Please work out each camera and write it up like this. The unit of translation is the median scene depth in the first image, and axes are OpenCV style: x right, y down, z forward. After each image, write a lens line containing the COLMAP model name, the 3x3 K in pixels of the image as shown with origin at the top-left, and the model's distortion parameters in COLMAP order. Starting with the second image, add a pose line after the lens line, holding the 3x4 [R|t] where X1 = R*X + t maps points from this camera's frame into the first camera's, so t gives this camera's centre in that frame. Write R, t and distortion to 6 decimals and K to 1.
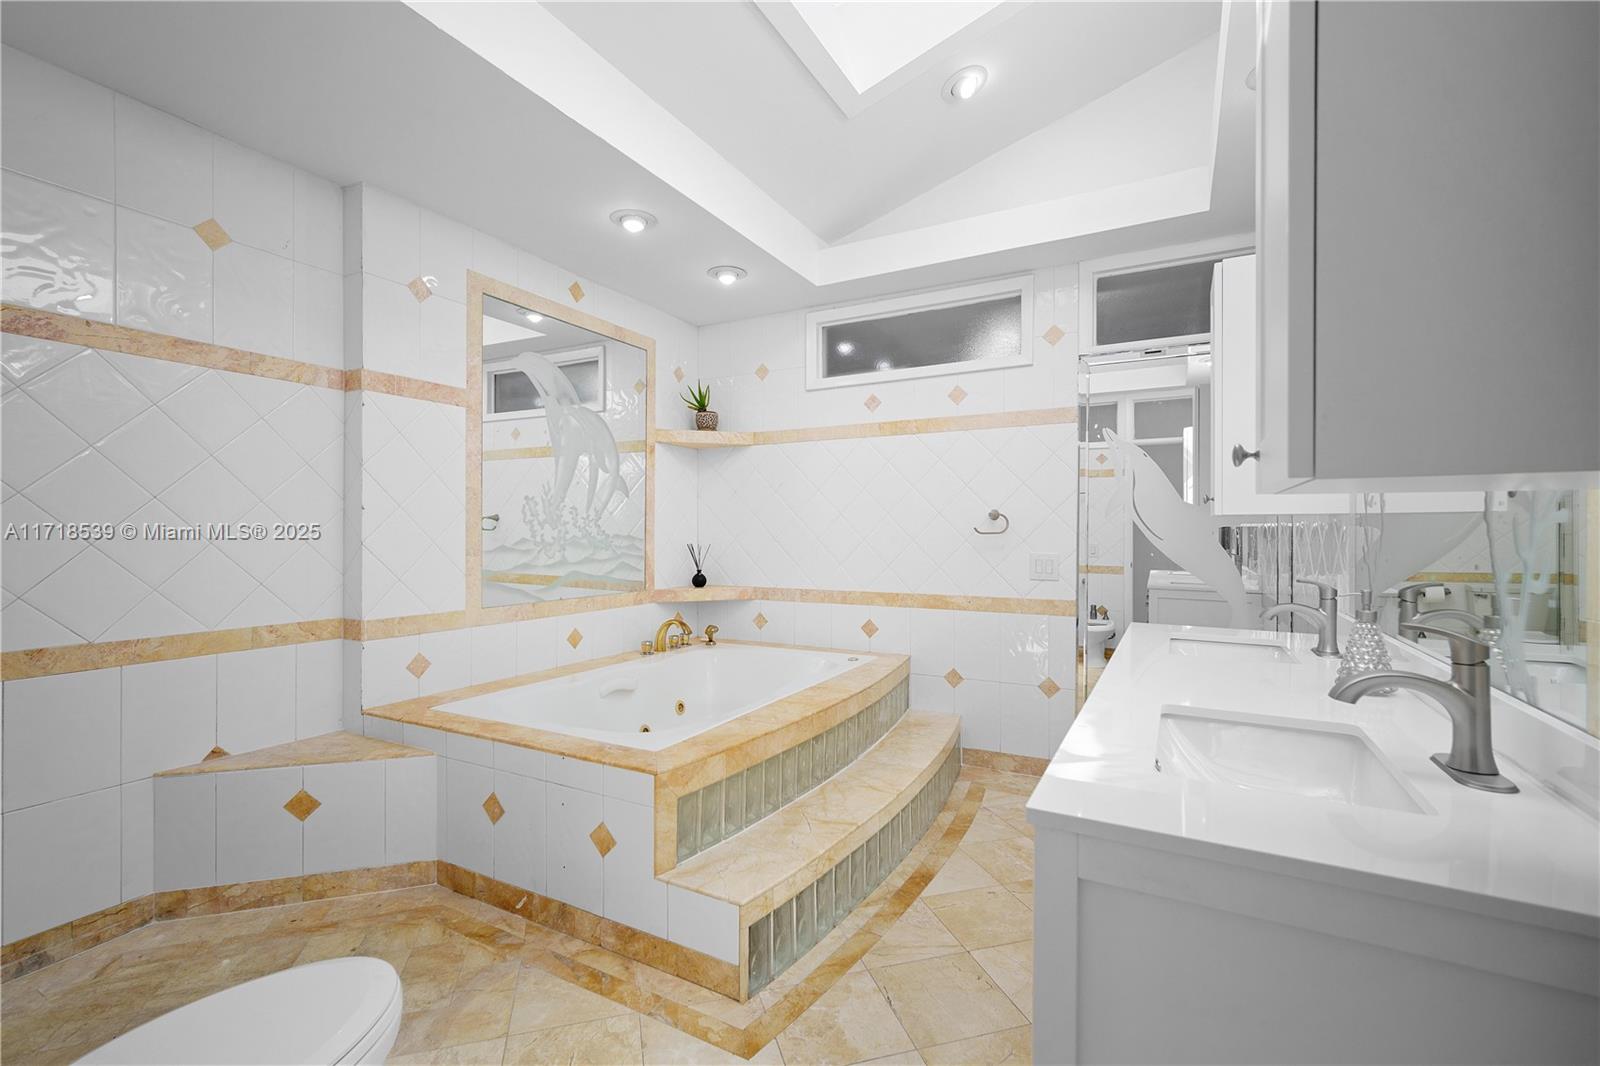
lens RADIAL K [[694.1, 0, 795.2], [0, 694.1, 531.5], [0, 0, 1]] dist [-0.005998, 0.004739]
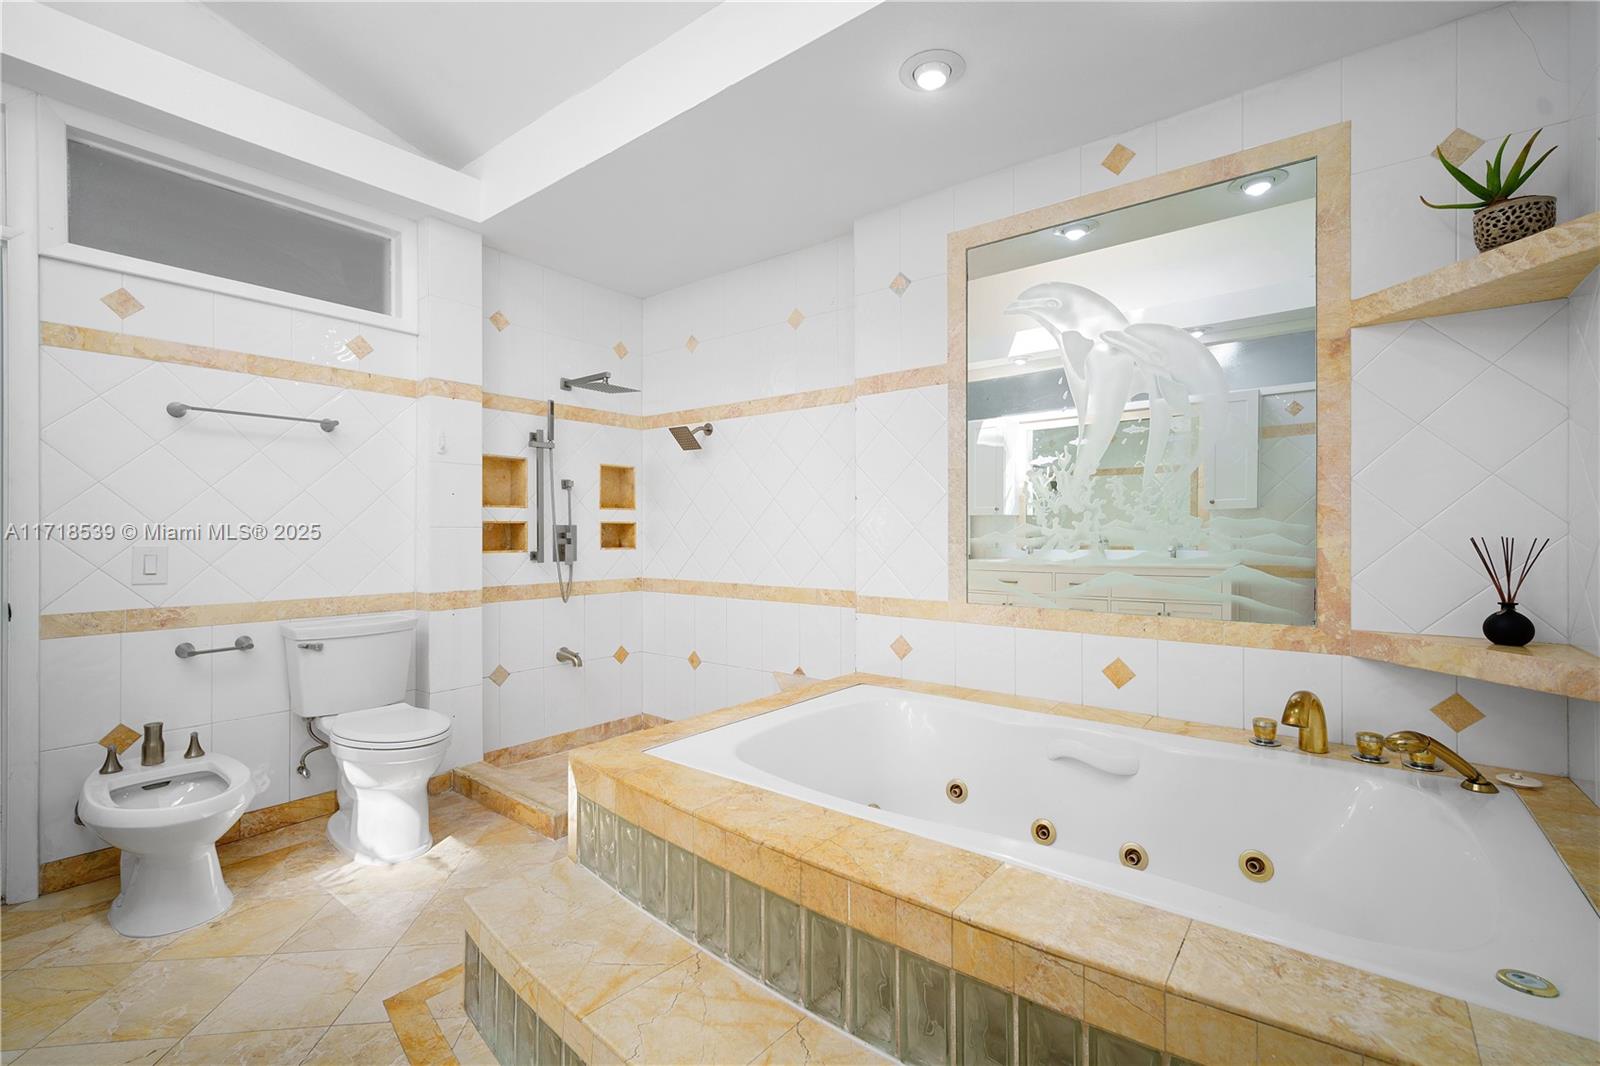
lens RADIAL K [[695.7, 0, 806.5], [0, 695.7, 526.3], [0, 0, 1]] dist [-0.001343, 0.000497]
pose [[-0.159990, -0.009014, -0.987077, 0.490100], [0.001083, 0.999956, -0.009307, 0.021825], [0.987118, -0.002558, -0.159973, 0.996701]]
